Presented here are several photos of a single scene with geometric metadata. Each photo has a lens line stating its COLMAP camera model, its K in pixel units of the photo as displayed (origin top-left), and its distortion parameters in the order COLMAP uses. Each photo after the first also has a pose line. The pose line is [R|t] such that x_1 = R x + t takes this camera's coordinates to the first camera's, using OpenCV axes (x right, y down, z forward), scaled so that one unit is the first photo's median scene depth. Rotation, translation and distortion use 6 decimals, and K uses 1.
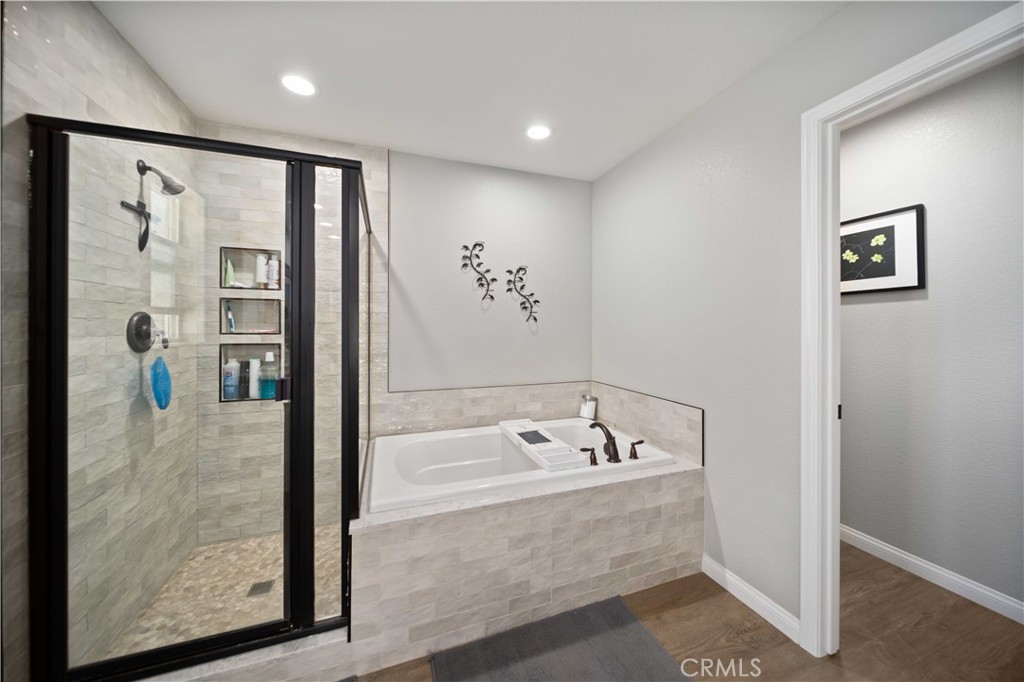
lens RADIAL K [[359.0, 0, 509.0], [0, 359.0, 330.1], [0, 0, 1]] dist [0.007311, -0.003813]
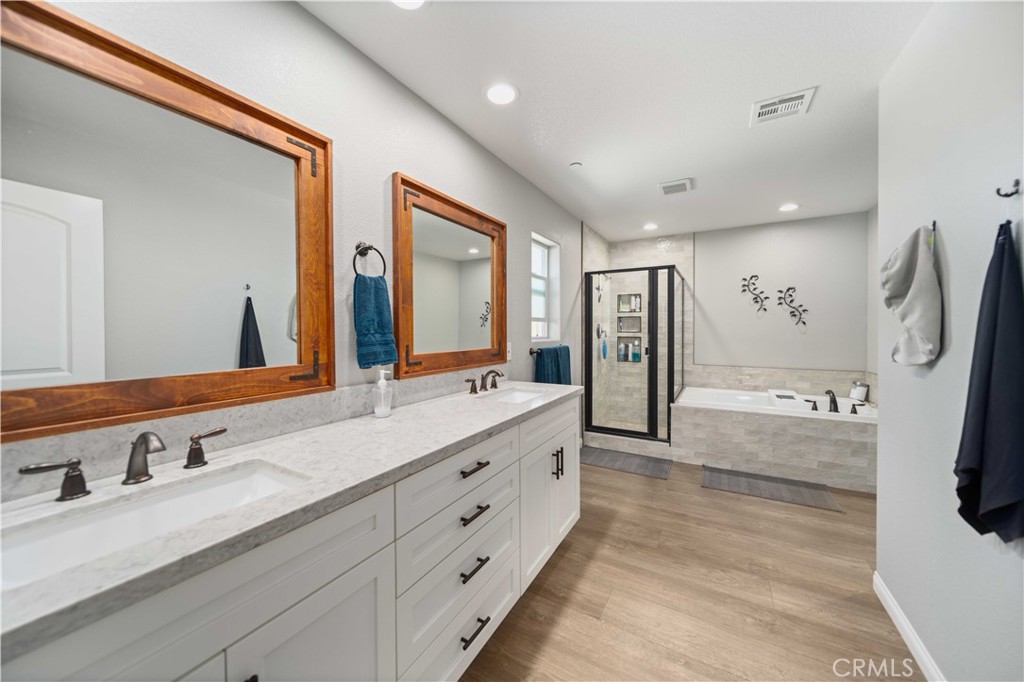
lens RADIAL K [[365.8, 0, 513.0], [0, 365.8, 331.4], [0, 0, 1]] dist [-0.001938, -0.000164]
pose [[0.660218, 0.001162, -0.751073, 0.505864], [-0.003081, 0.999995, -0.001161, 0.009618], [0.751068, 0.003081, 0.660218, -1.025384]]
